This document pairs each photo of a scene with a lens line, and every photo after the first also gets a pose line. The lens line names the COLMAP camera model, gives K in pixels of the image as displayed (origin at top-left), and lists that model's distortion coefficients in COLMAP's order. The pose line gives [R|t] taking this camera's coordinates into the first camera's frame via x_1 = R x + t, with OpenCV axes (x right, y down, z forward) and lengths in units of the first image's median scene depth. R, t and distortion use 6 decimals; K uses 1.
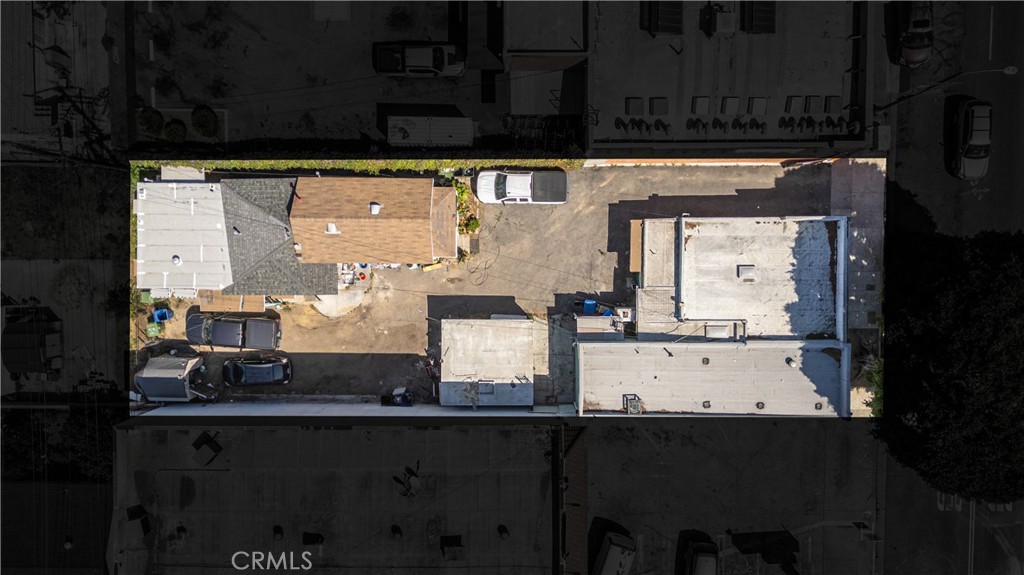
lens RADIAL K [[714.4, 0, 518.2], [0, 714.4, 291.6], [0, 0, 1]] dist [0.063590, -0.061035]
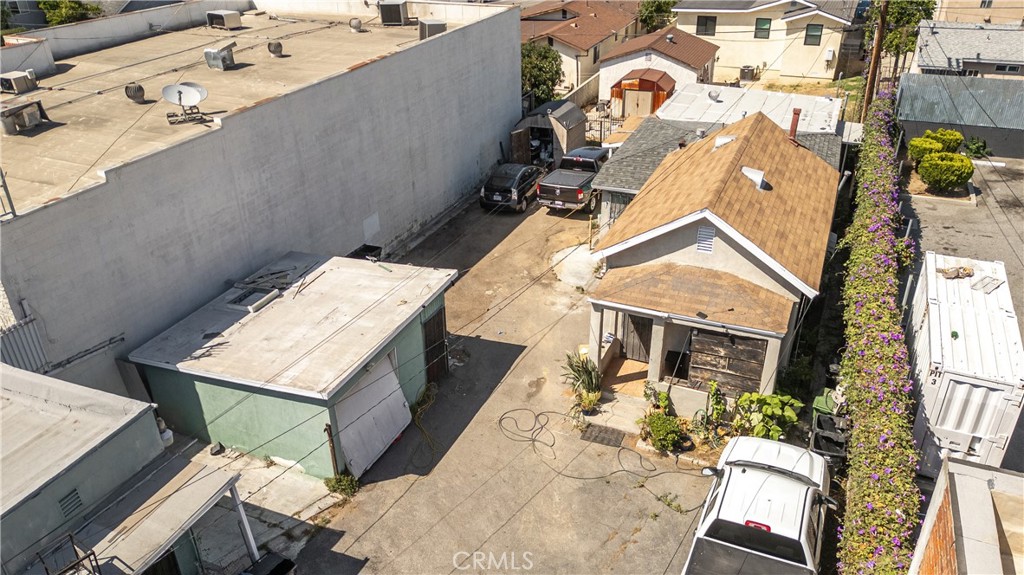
lens RADIAL K [[755.6, 0, 513.6], [0, 755.6, 289.1], [0, 0, 1]] dist [0.080037, -0.079993]
pose [[-0.392020, 0.448954, -0.802970, 0.236100], [-0.919895, -0.201386, 0.336506, -0.139669], [-0.010631, 0.870566, 0.491938, 0.775120]]
